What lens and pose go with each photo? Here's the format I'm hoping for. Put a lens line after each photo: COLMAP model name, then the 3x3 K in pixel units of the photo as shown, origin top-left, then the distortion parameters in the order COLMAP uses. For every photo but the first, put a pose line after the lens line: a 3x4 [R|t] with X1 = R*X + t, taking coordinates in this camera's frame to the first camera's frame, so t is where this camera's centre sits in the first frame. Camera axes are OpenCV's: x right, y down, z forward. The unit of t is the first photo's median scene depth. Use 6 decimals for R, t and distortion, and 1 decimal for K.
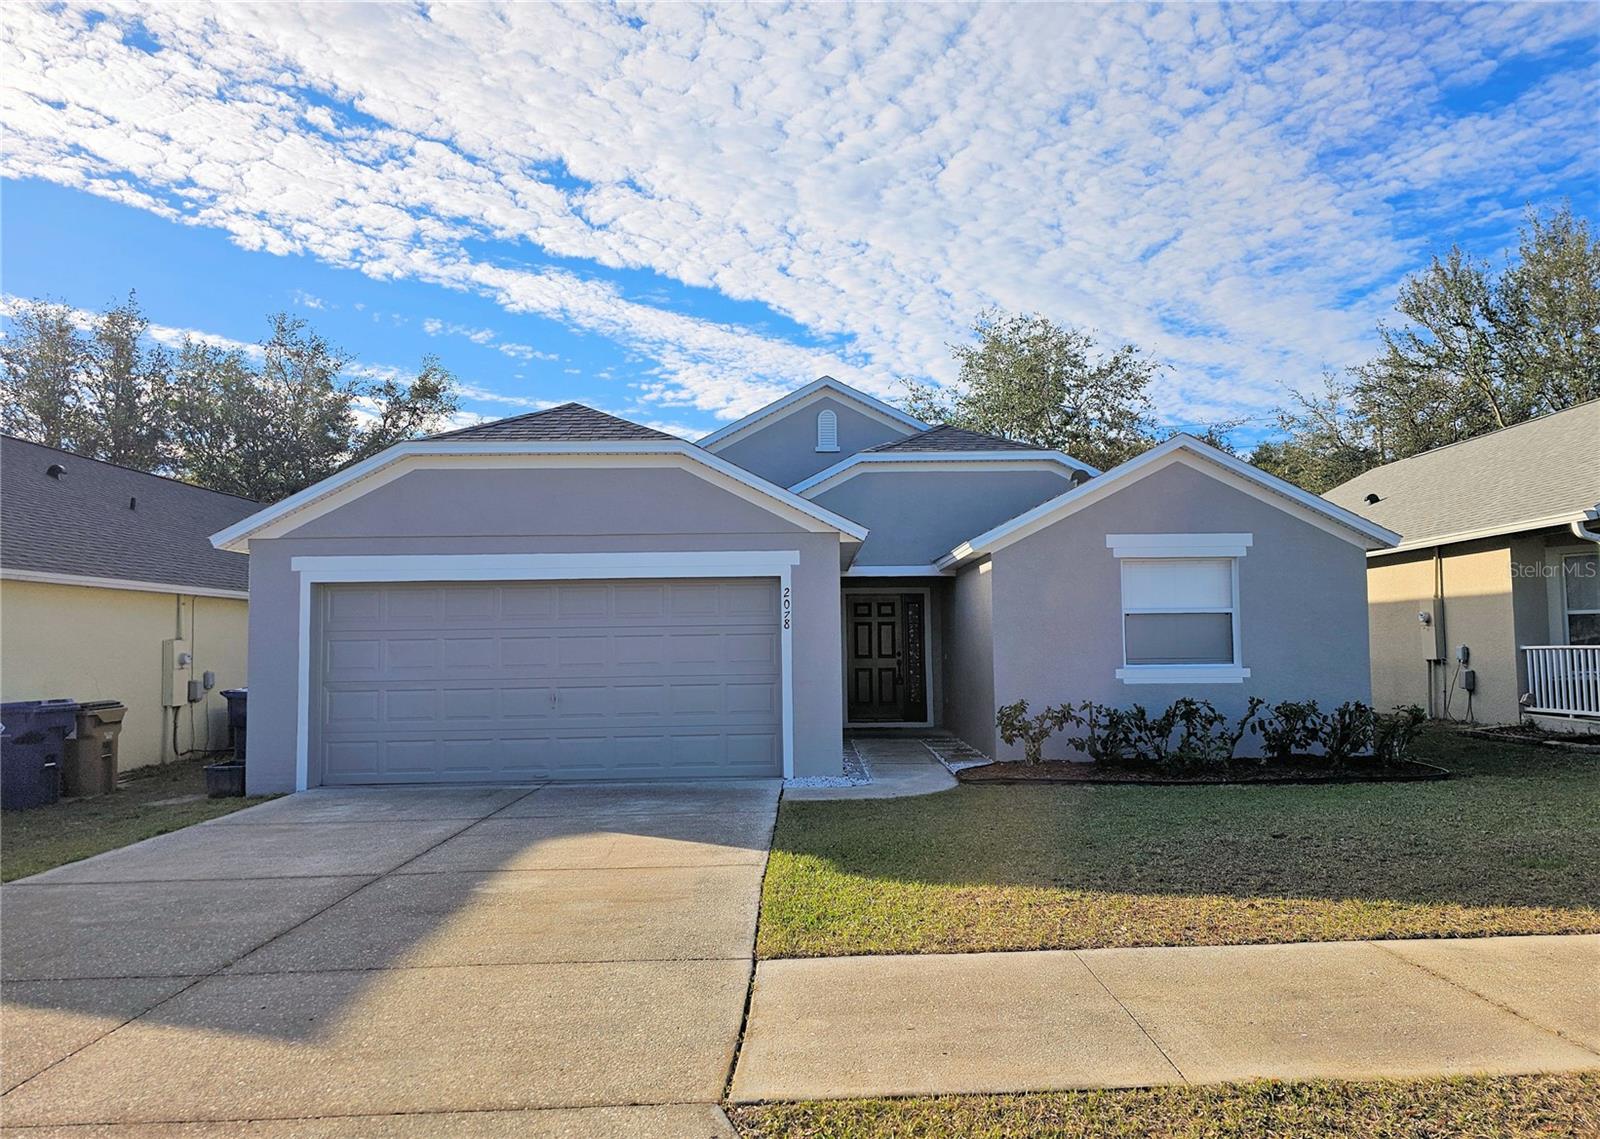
lens RADIAL K [[1098.8, 0, 785.8], [0, 1098.8, 619.7], [0, 0, 1]] dist [0.115029, -0.080231]
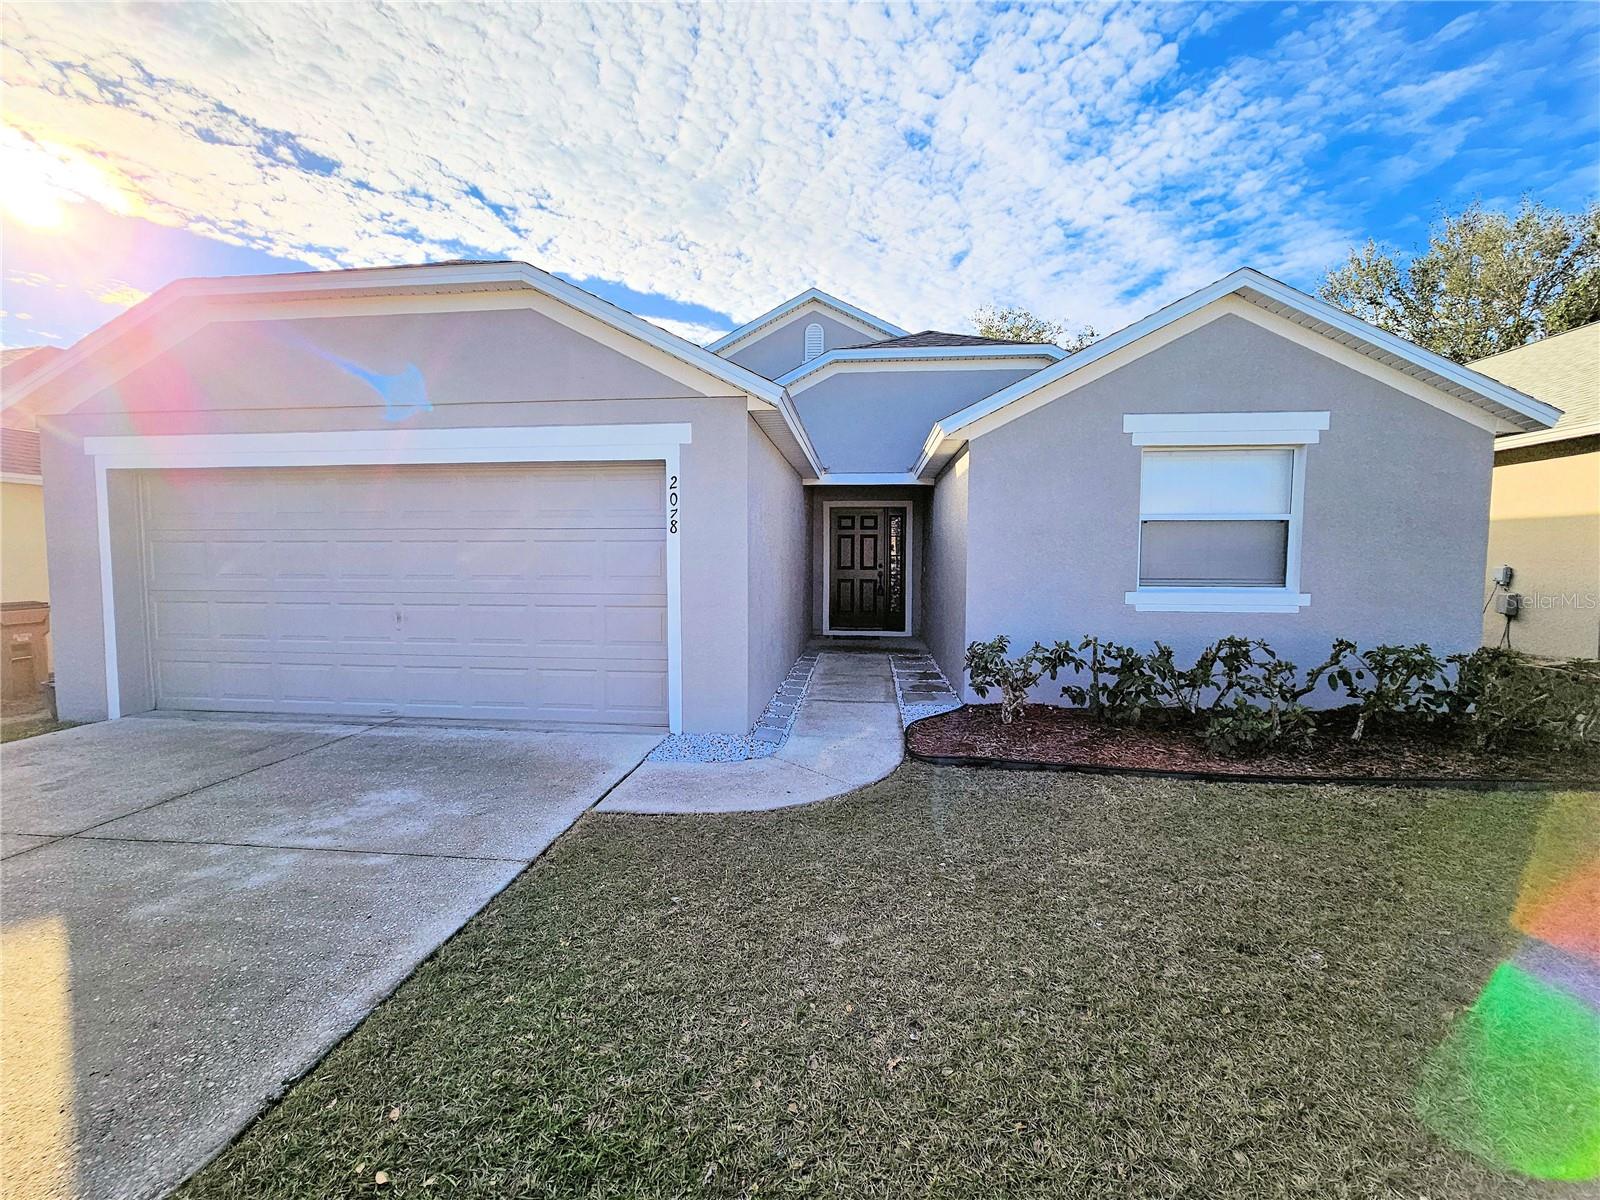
lens RADIAL K [[654.3, 0, 780.9], [0, 654.3, 602.9], [0, 0, 1]] dist [0.005780, 0.000424]
pose [[0.993807, 0.022342, -0.108851, 0.107989], [-0.011930, 0.995369, 0.095382, 0.011133], [0.110478, -0.093493, 0.989471, 0.519339]]
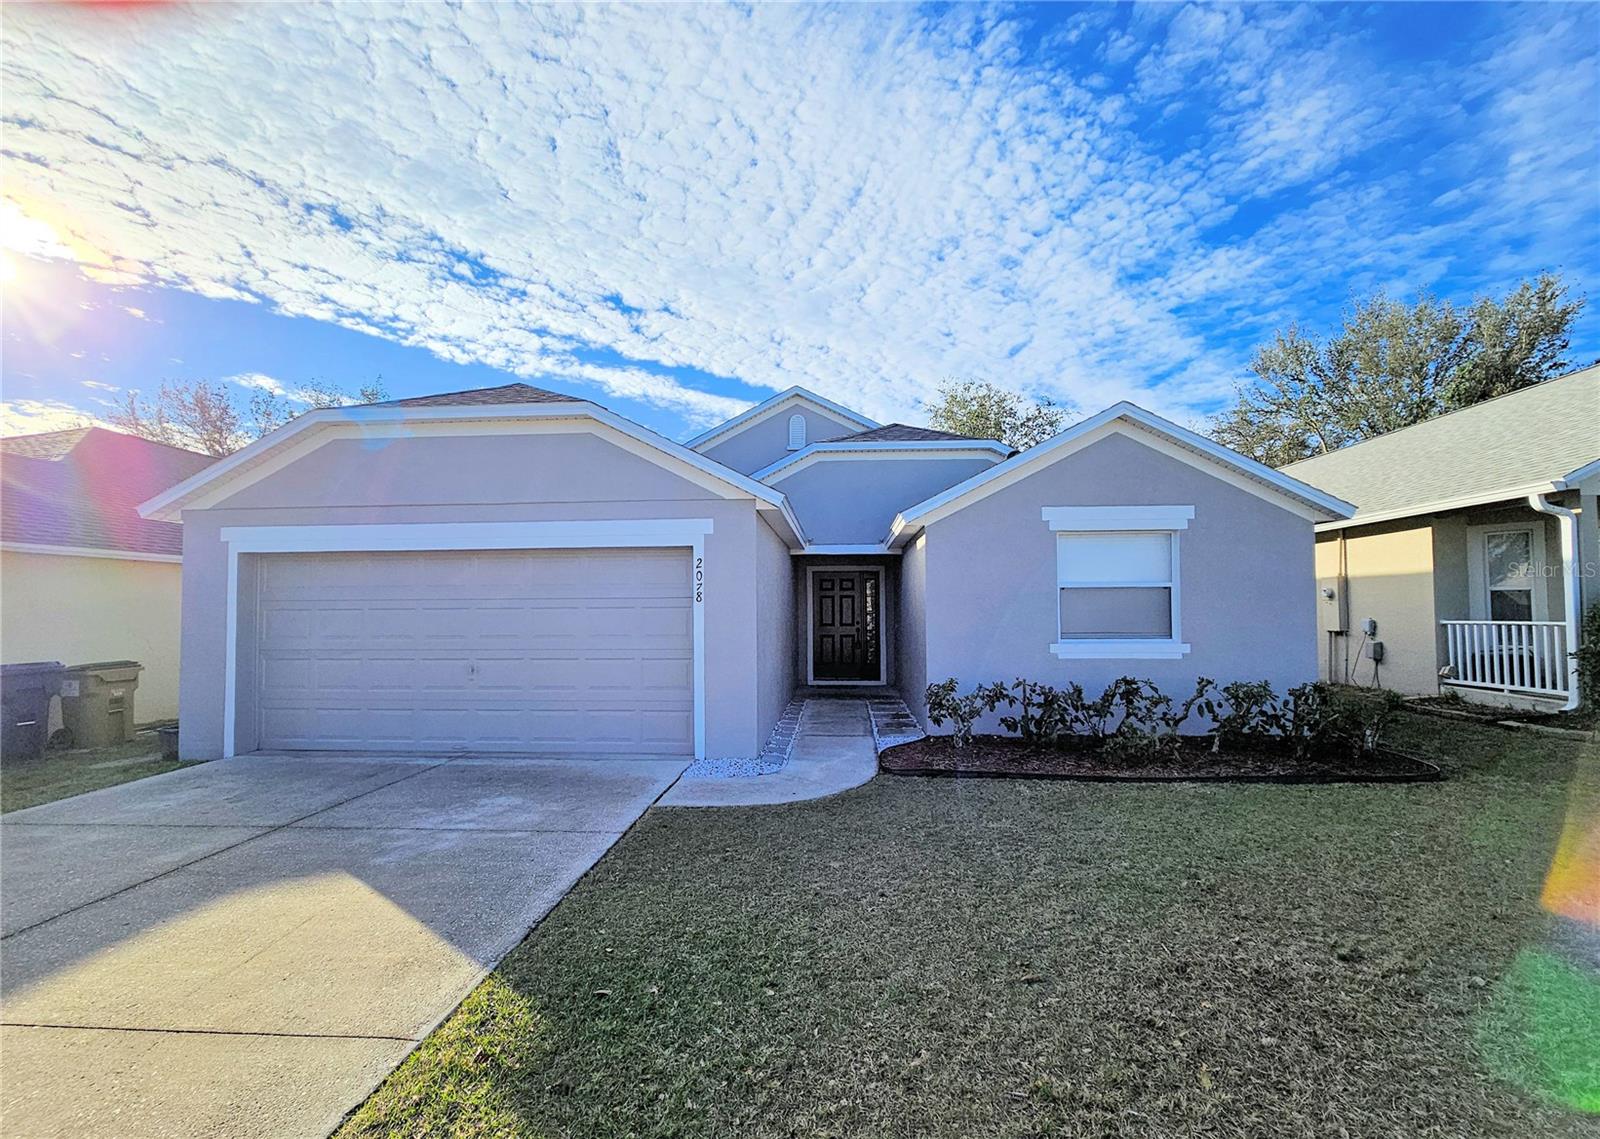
lens RADIAL K [[663.3, 0, 775.3], [0, 663.3, 606.9], [0, 0, 1]] dist [0.008547, -0.002955]
pose [[0.996546, 0.005537, -0.082858, 0.102655], [-0.003947, 0.999805, 0.019342, 0.001258], [0.082949, -0.018948, 0.996374, 0.392136]]
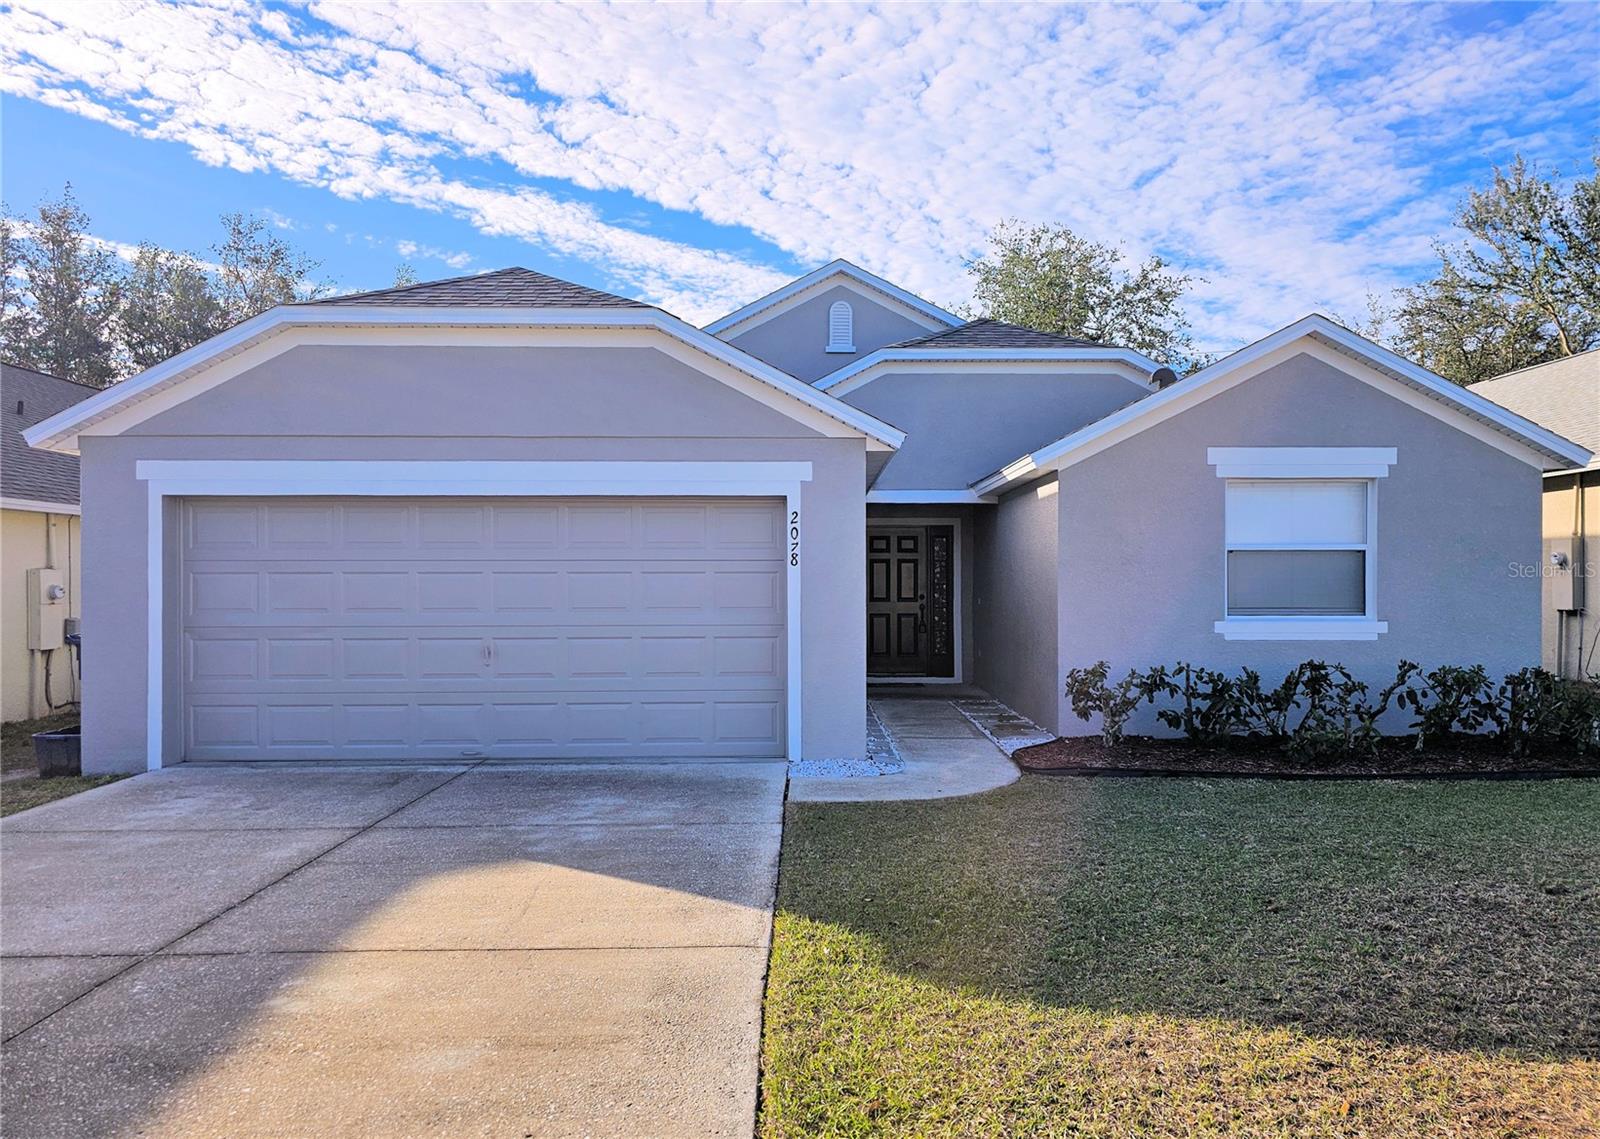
lens RADIAL K [[1098.8, 0, 795.2], [0, 1098.8, 607.1], [0, 0, 1]] dist [0.115029, -0.080231]
pose [[0.999837, 0.011292, 0.014120, -0.008334], [-0.011915, 0.998922, 0.044856, 0.002837], [-0.013598, -0.045017, 0.998894, 0.221264]]
